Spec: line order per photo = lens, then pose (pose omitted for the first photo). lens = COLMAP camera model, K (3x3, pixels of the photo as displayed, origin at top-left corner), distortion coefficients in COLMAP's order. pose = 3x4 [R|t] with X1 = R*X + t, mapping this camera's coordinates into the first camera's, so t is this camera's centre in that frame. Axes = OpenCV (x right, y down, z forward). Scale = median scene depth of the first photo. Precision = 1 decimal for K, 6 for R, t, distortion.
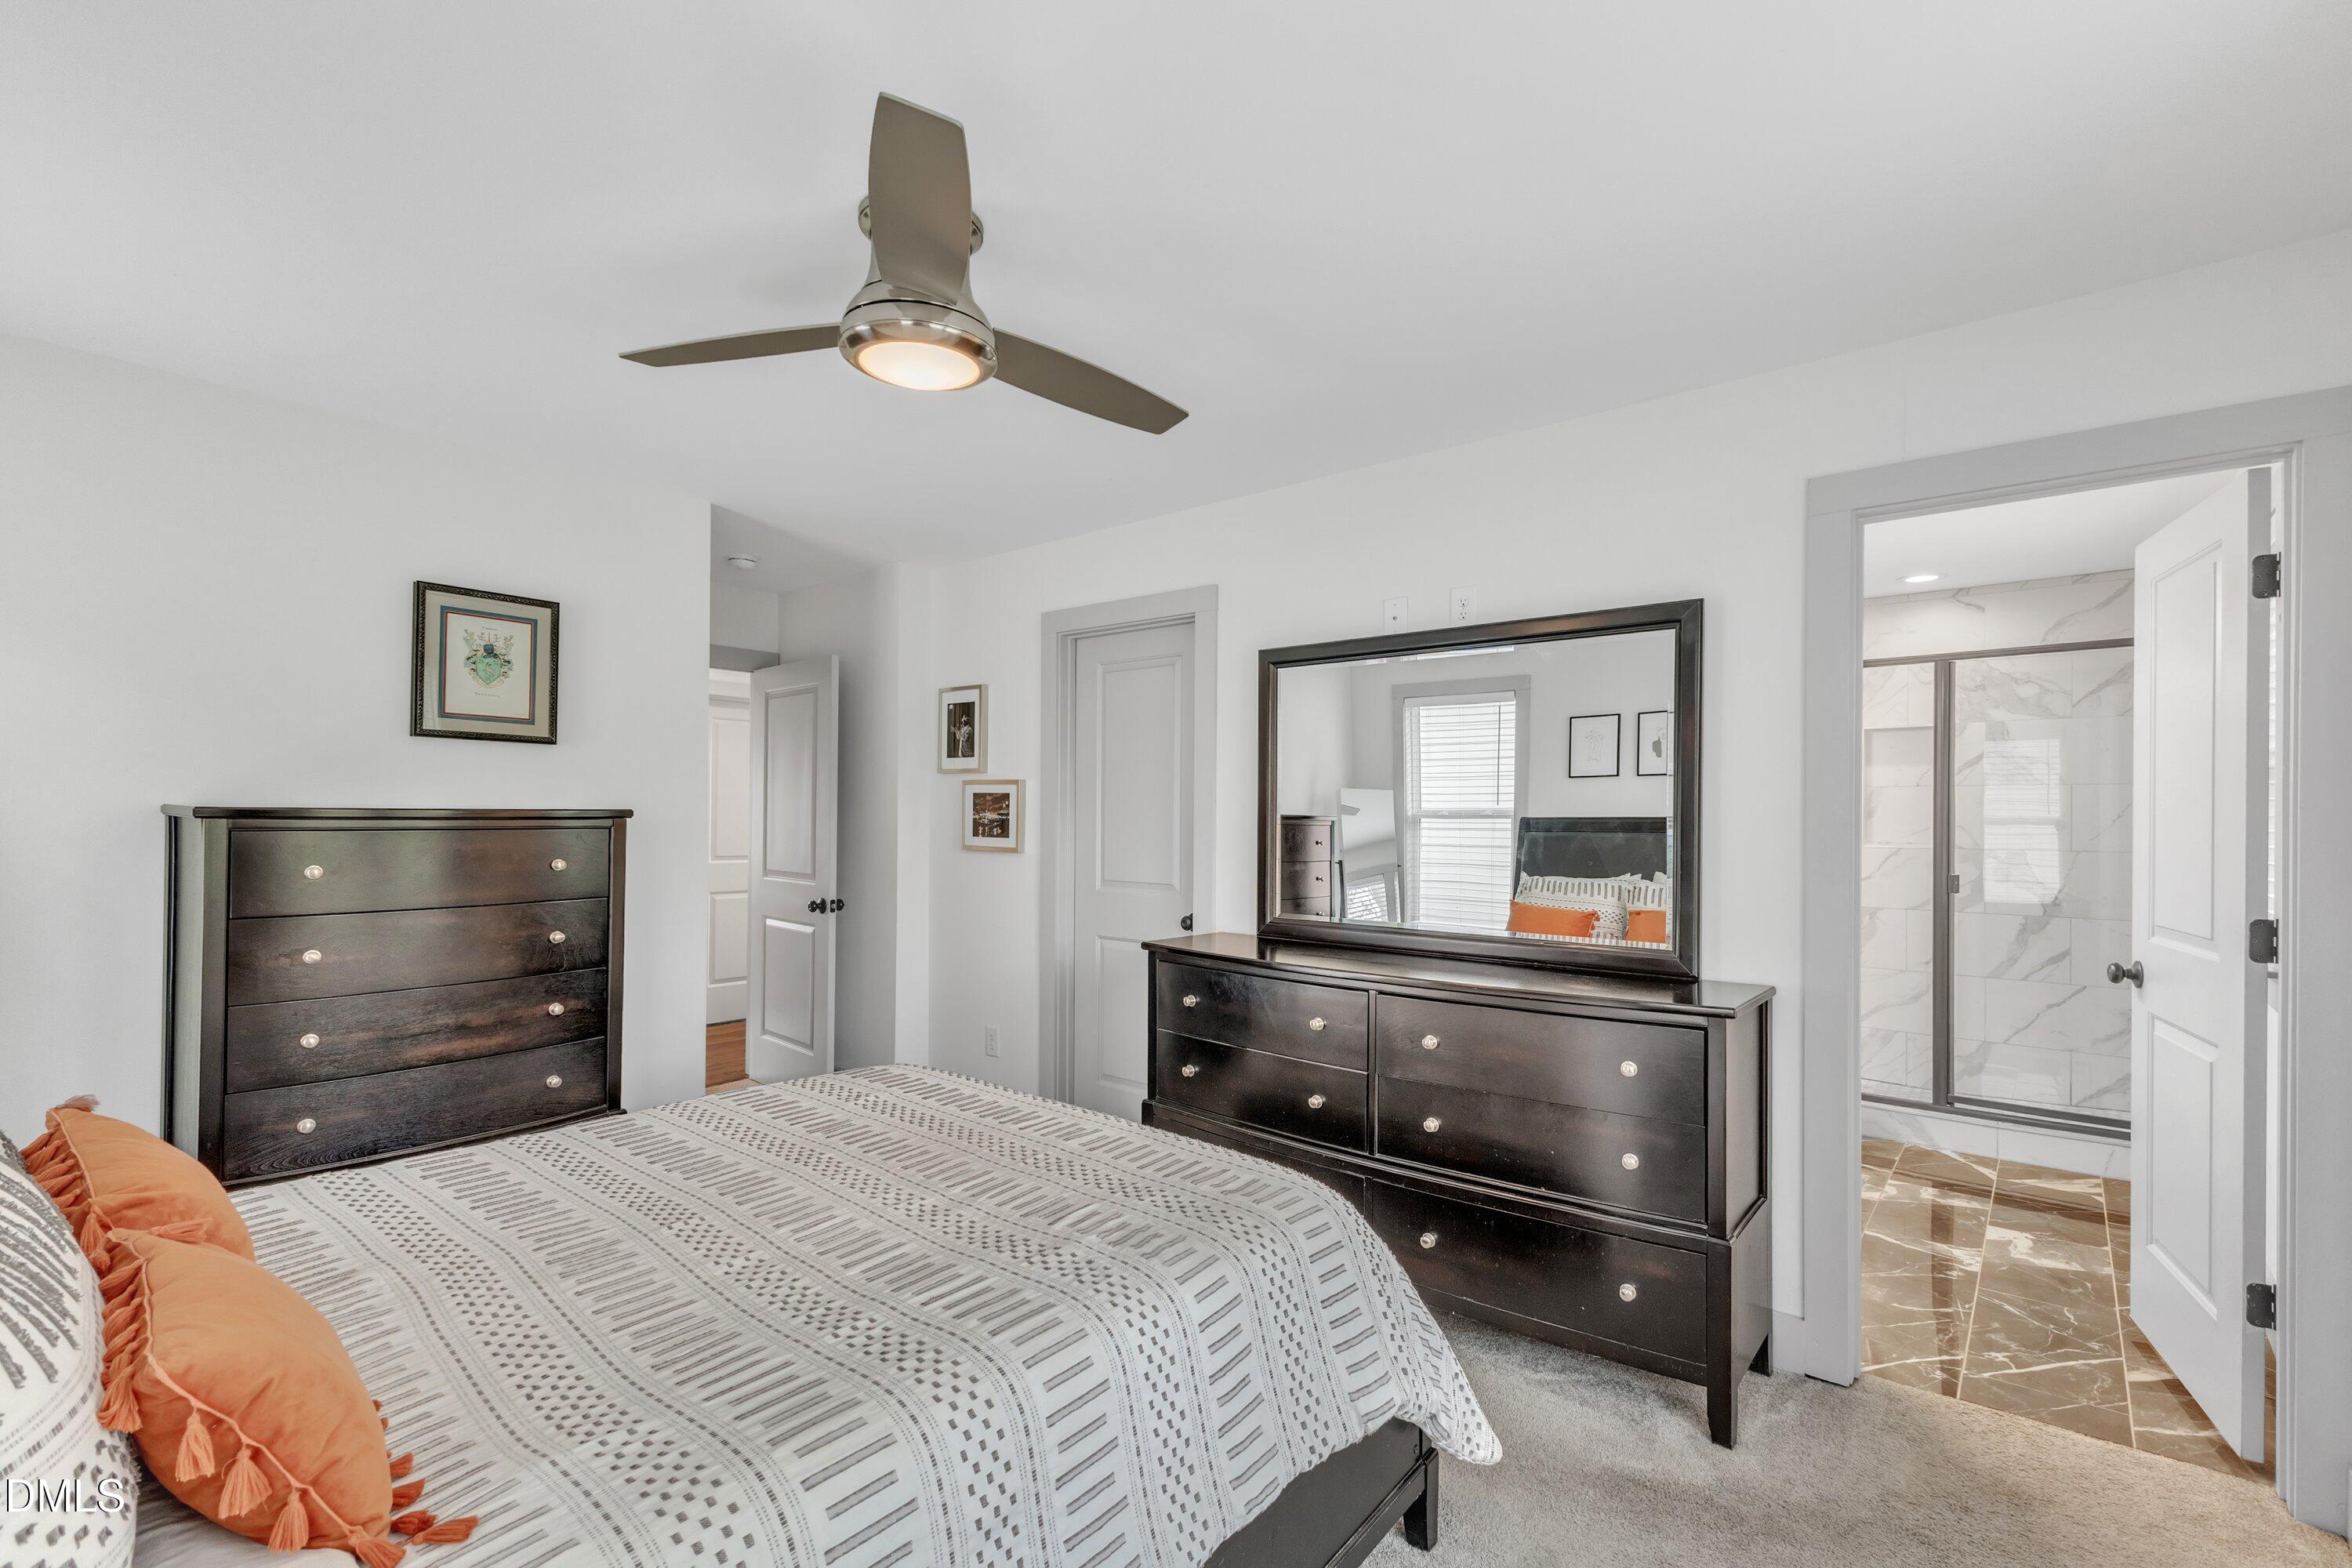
lens RADIAL K [[1035.3, 0, 1192.7], [0, 1035.3, 809.2], [0, 0, 1]] dist [0.003792, 0.000814]
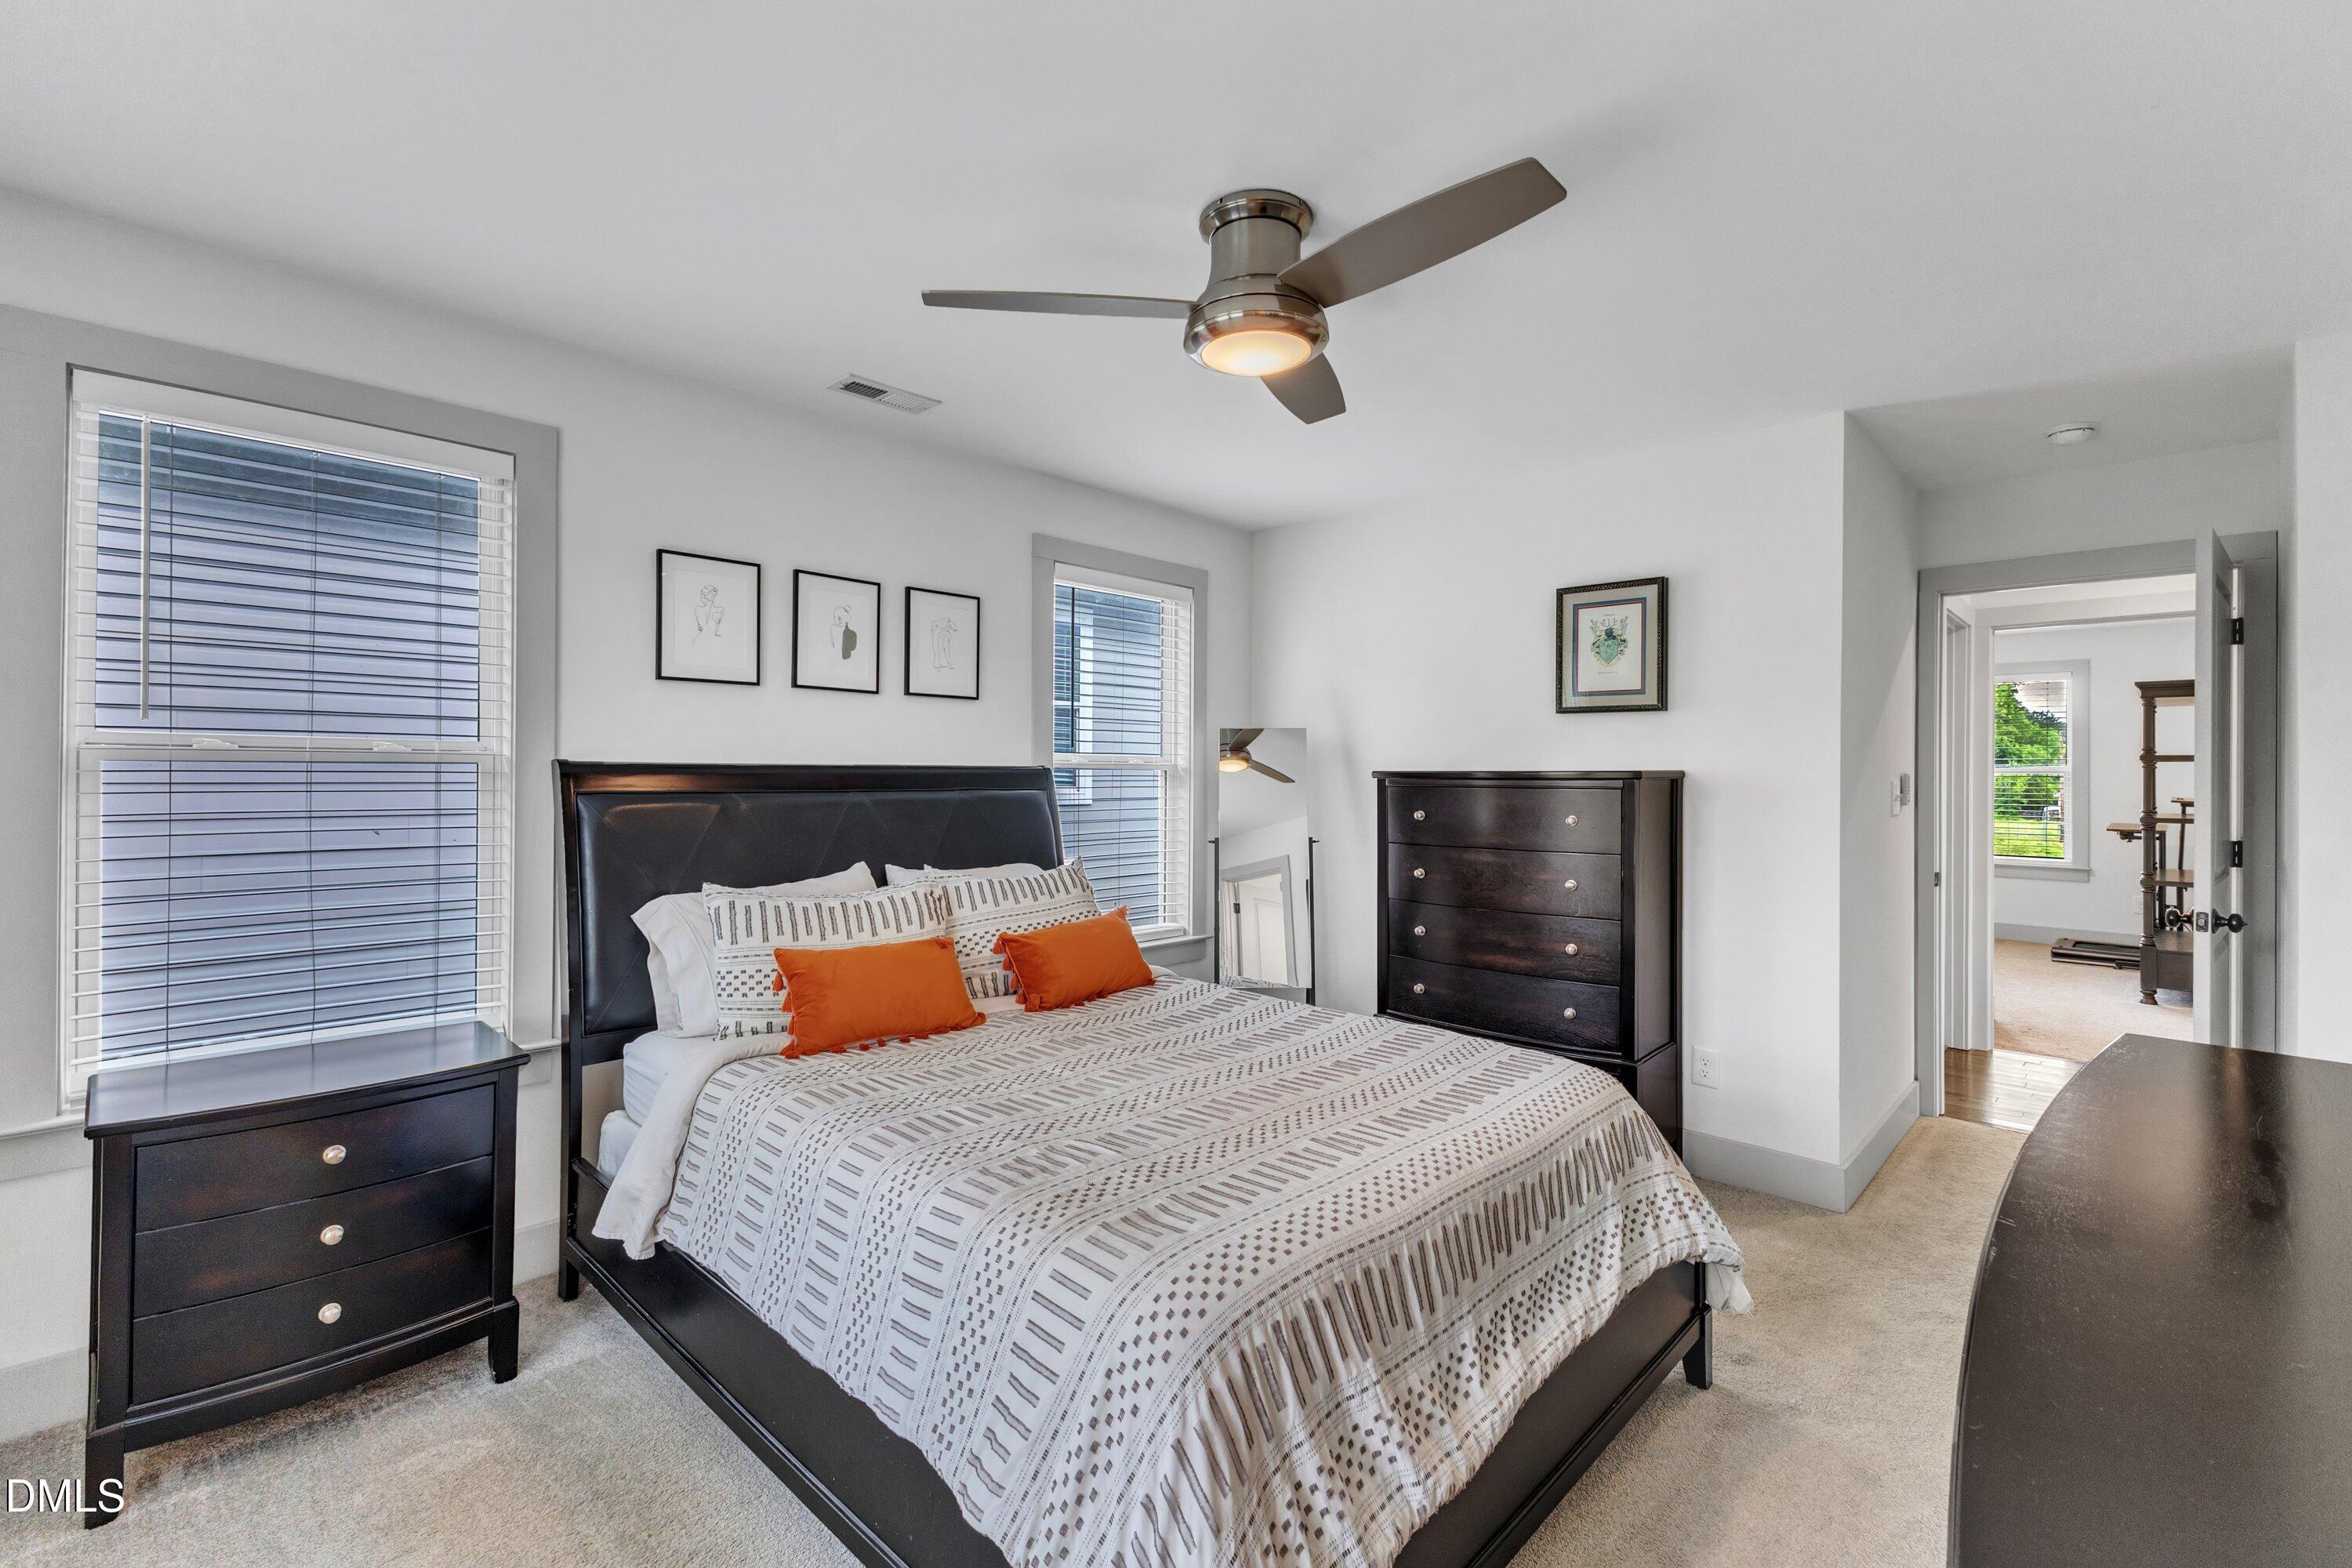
lens RADIAL K [[1035.3, 0, 1191.3], [0, 1035.3, 768.1], [0, 0, 1]] dist [0.003792, 0.000814]
pose [[-0.076769, -0.012521, -0.996970, 0.696518], [-0.000304, 0.999921, -0.012534, 0.014049], [0.997049, -0.000659, -0.076767, 0.878159]]
